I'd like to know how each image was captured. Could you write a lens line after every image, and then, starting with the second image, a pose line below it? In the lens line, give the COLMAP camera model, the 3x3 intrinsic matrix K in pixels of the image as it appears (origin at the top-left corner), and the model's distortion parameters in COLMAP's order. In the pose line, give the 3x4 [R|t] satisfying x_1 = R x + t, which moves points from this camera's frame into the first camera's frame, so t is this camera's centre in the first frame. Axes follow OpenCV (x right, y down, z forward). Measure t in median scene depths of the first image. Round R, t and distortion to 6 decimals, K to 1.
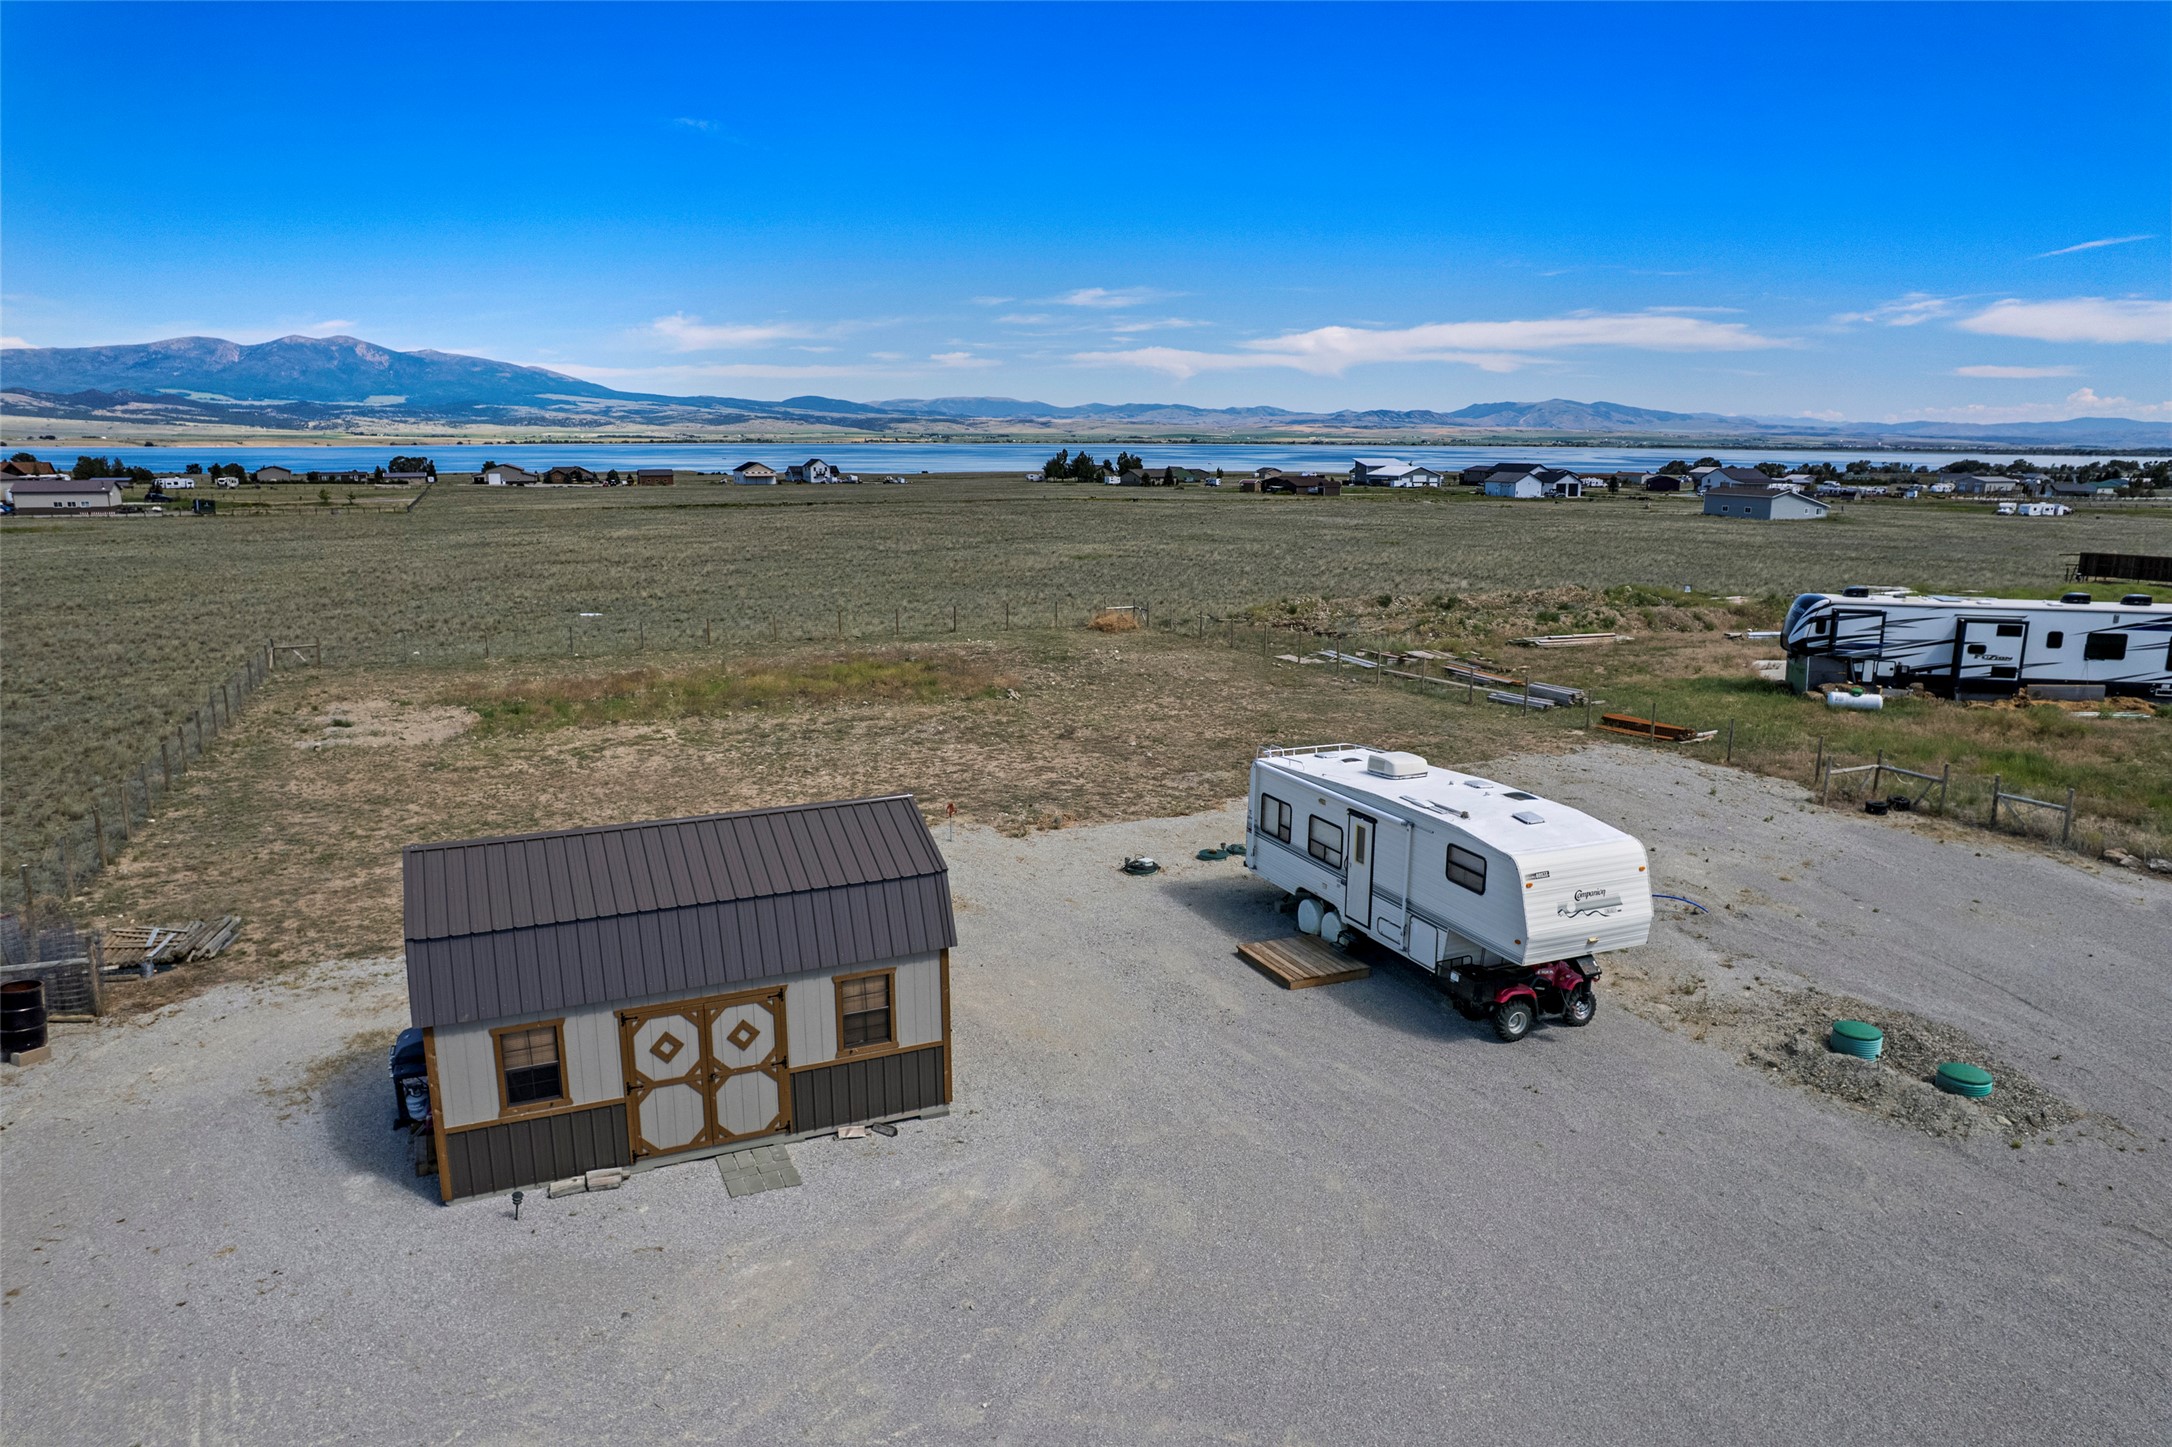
lens RADIAL K [[1395.6, 0, 1089.4], [0, 1395.6, 718.9], [0, 0, 1]] dist [-0.082144, 0.075238]
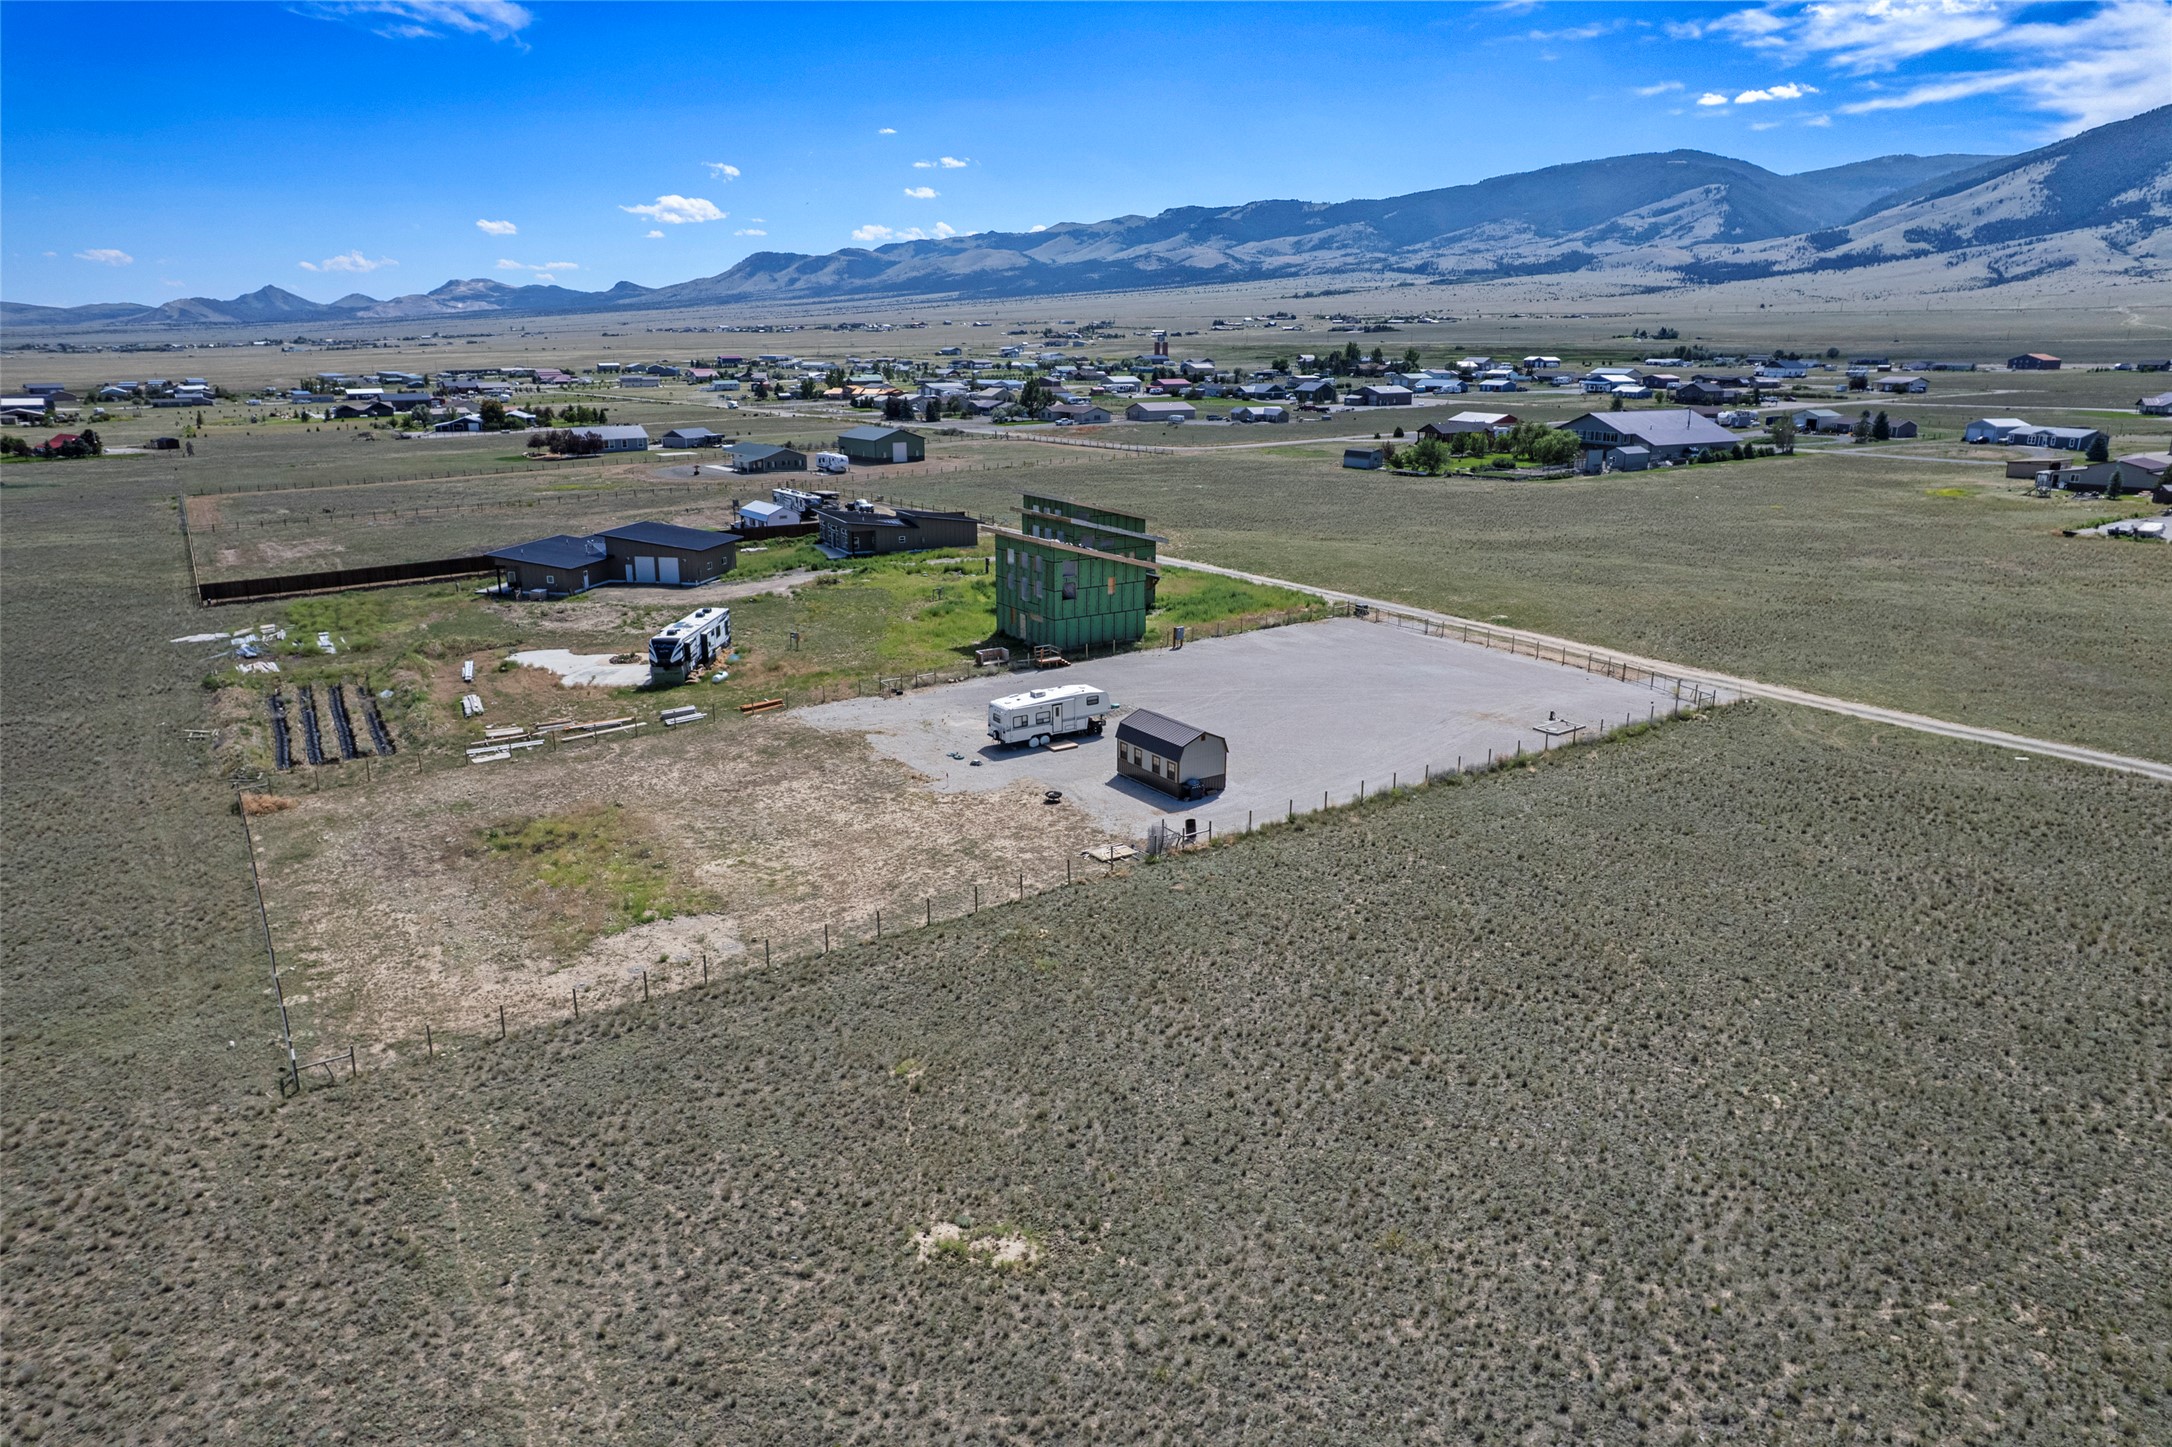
lens RADIAL K [[1395.6, 0, 1089.4], [0, 1395.6, 718.9], [0, 0, 1]] dist [-0.082144, 0.075238]
pose [[-0.162673, -0.266385, 0.950040, -1.724446], [0.195536, 0.935065, 0.295667, -0.501769], [-0.967111, 0.233864, -0.100022, 0.637166]]
